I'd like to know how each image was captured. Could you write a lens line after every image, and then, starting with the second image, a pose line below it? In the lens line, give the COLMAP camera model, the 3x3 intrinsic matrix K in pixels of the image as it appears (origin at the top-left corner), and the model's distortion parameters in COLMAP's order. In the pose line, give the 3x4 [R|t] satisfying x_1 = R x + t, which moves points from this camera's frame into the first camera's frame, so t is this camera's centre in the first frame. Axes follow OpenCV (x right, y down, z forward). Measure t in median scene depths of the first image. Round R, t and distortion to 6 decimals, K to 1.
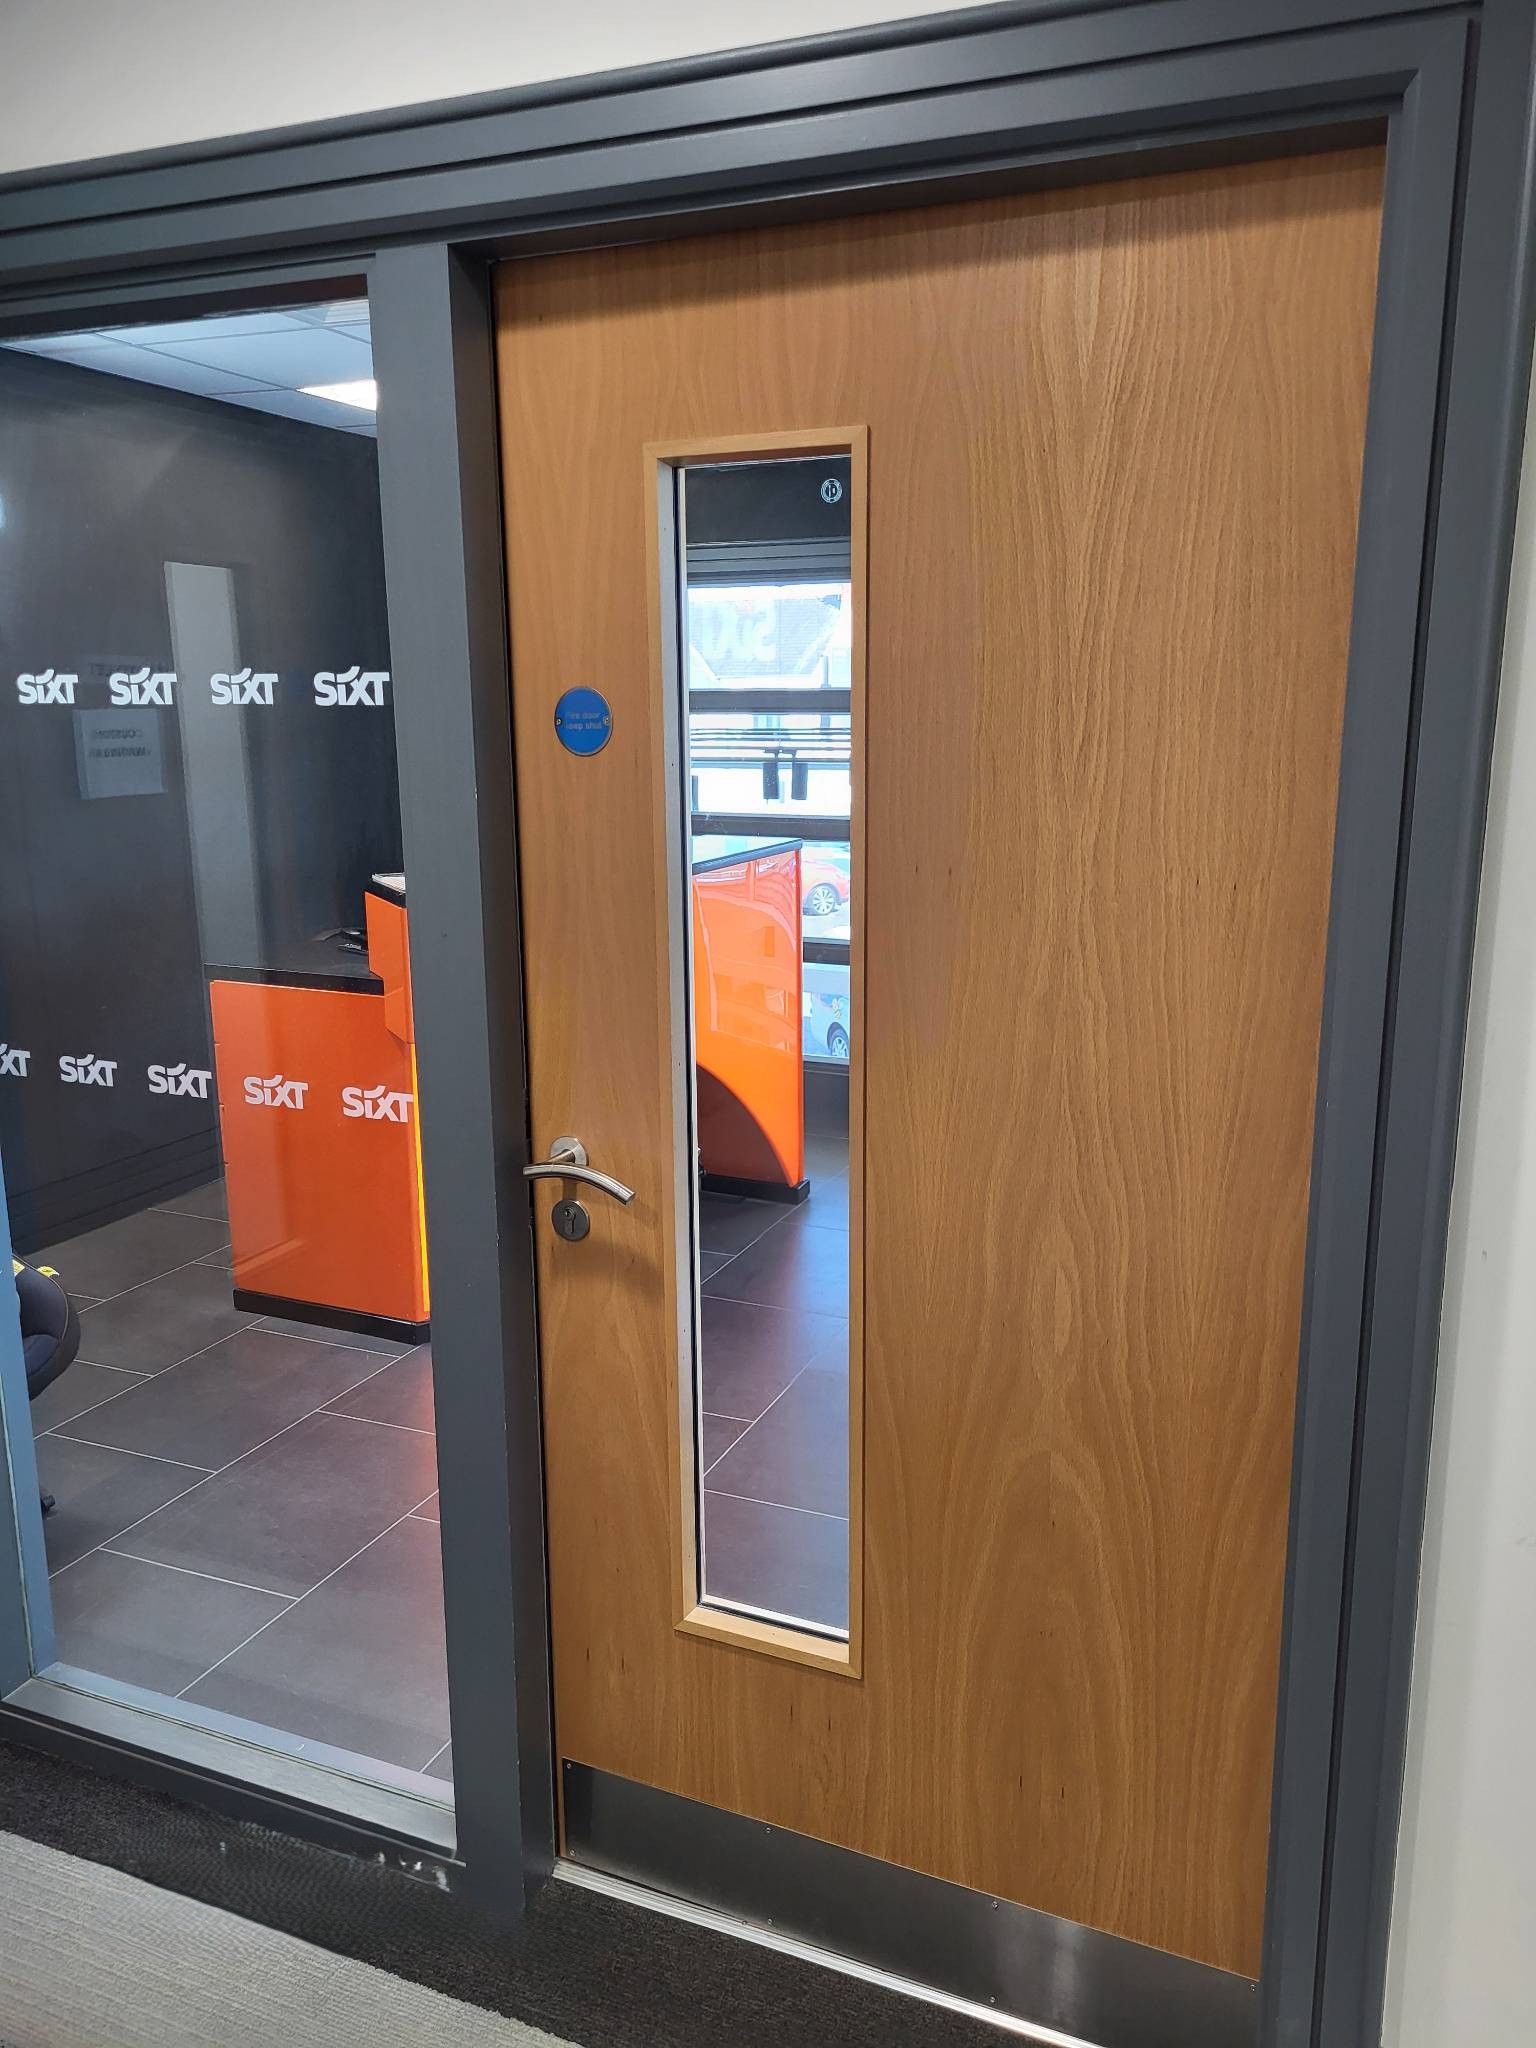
lens RADIAL K [[1496.8, 0, 768.0], [0, 1496.8, 1024.0], [0, 0, 1]] dist [0.040341, 0.000949]
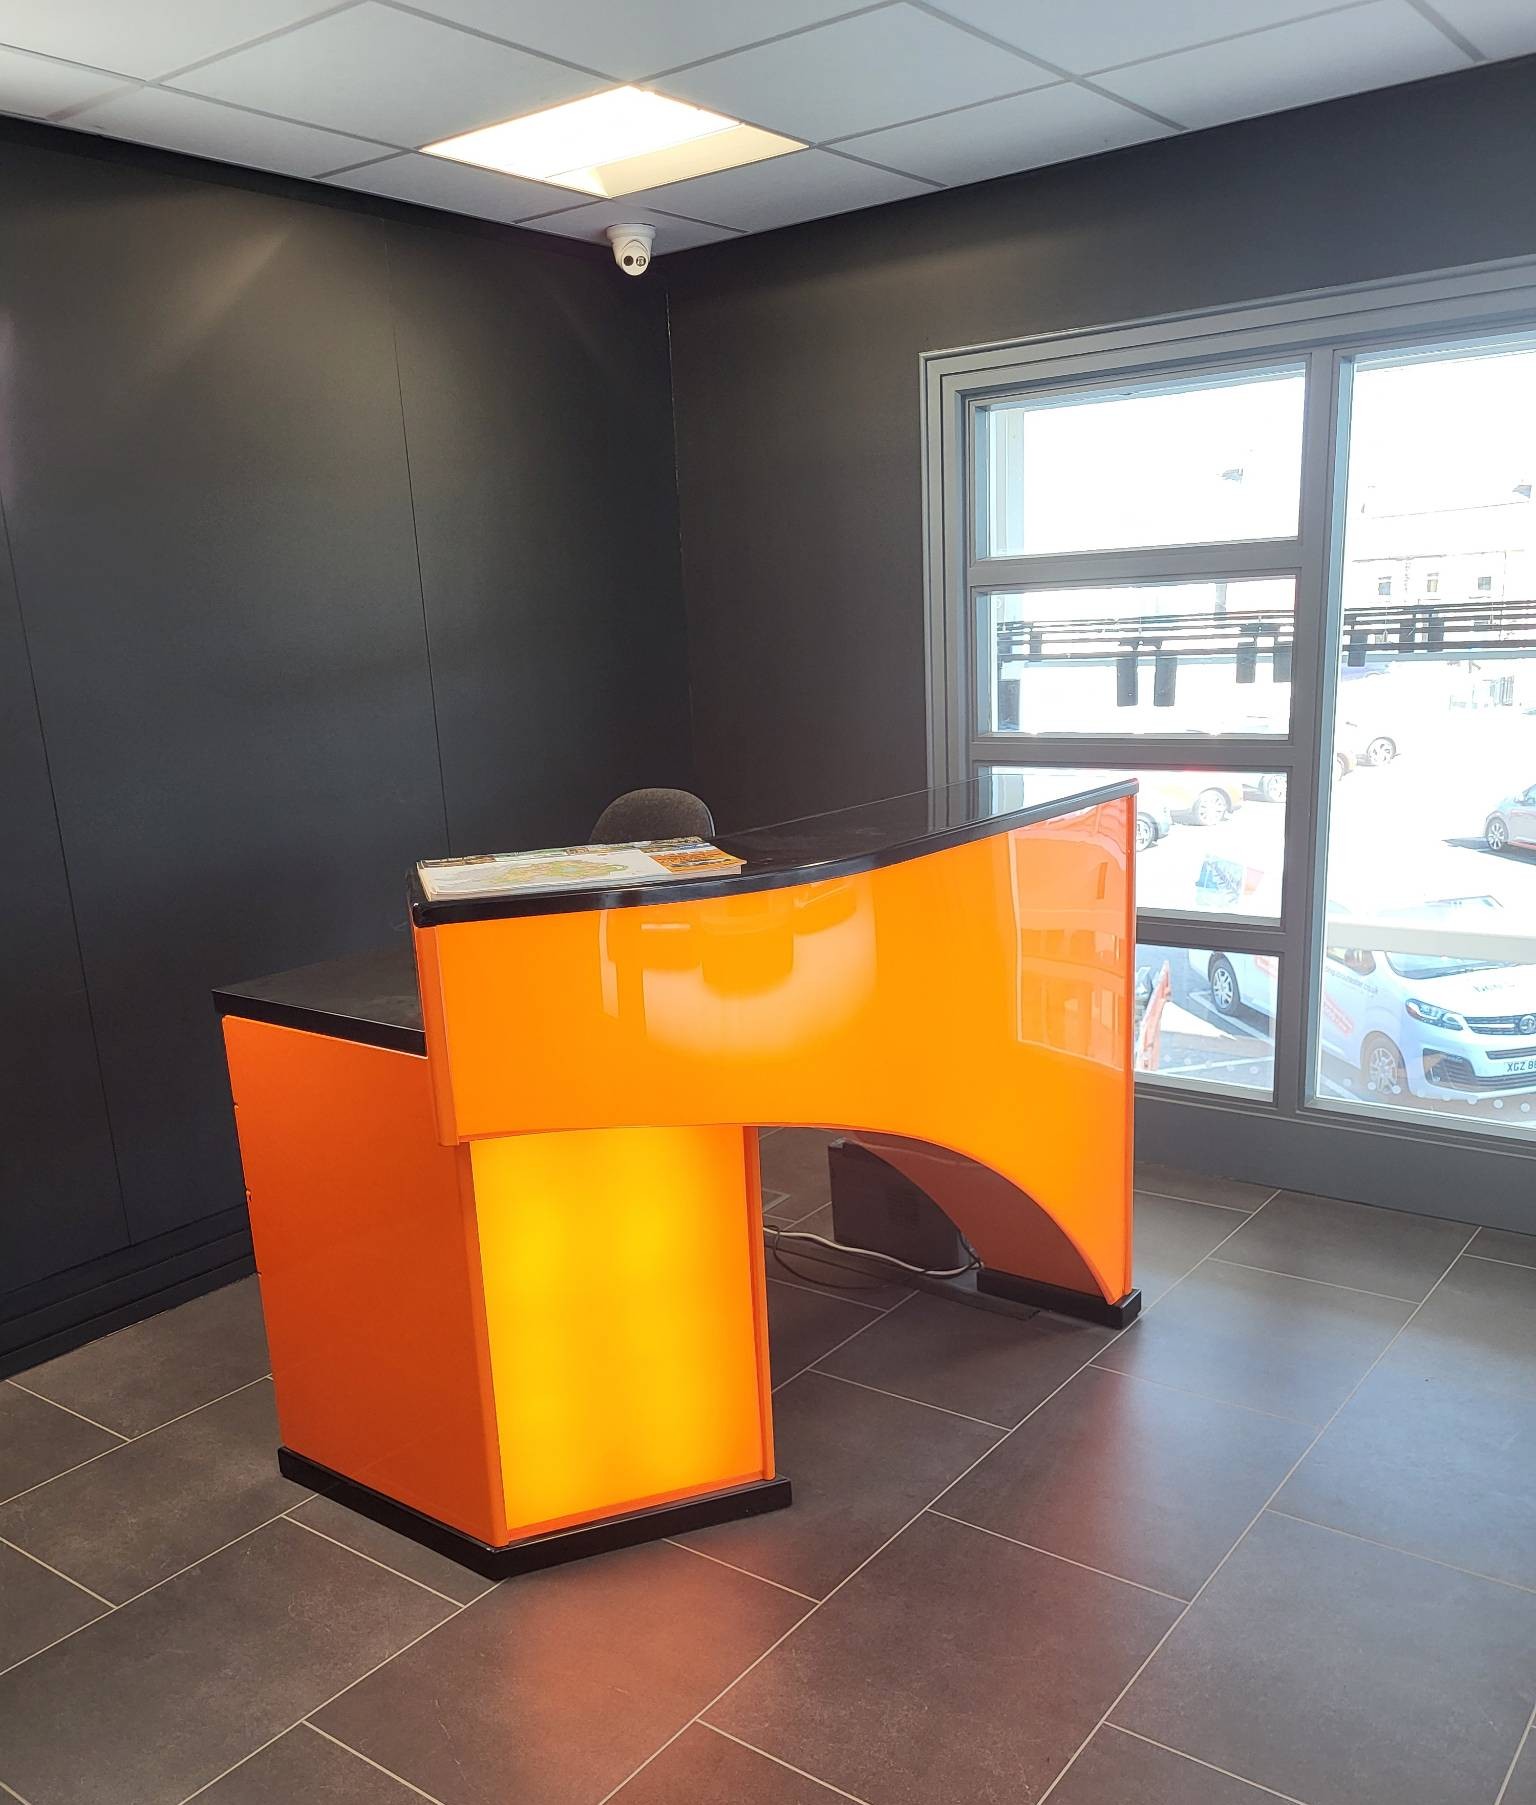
lens RADIAL K [[1539.0, 0, 765.3], [0, 1539.0, 1004.4], [0, 0, 1]] dist [0.041244, -0.000389]
pose [[0.970299, 0.021382, -0.240961, 0.017086], [-0.010152, 0.998808, 0.047749, -0.032743], [0.241695, -0.043884, 0.969359, 0.178184]]
